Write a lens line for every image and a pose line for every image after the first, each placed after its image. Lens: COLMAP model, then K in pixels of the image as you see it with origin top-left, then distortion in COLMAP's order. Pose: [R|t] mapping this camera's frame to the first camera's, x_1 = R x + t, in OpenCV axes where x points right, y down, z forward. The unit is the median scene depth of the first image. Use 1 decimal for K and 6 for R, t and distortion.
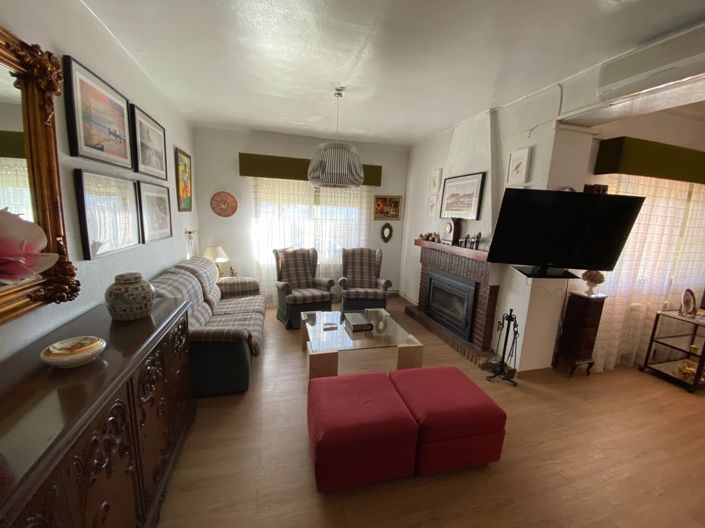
lens RADIAL K [[285.1, 0, 349.4], [0, 285.1, 264.4], [0, 0, 1]] dist [0.020693, -0.020844]
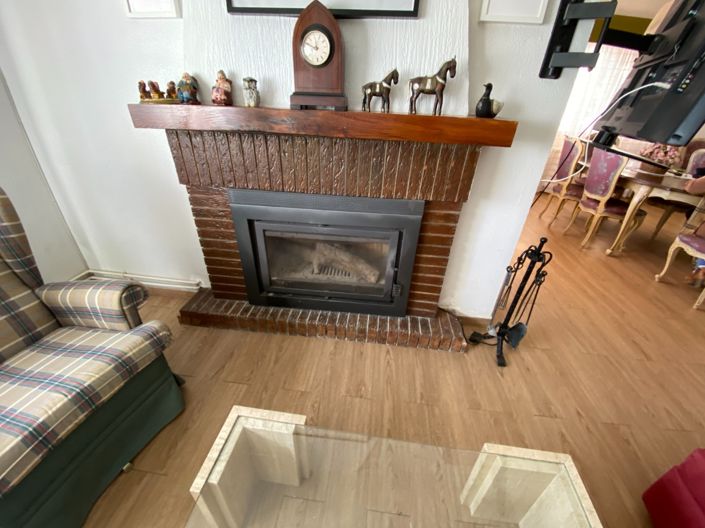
lens RADIAL K [[285.1, 0, 349.4], [0, 285.1, 264.4], [0, 0, 1]] dist [0.020693, -0.020844]
pose [[0.371297, -0.492703, 0.787009, 0.019985], [0.138849, 0.867532, 0.477608, -0.080832], [-0.918074, -0.068059, 0.390523, 0.976105]]
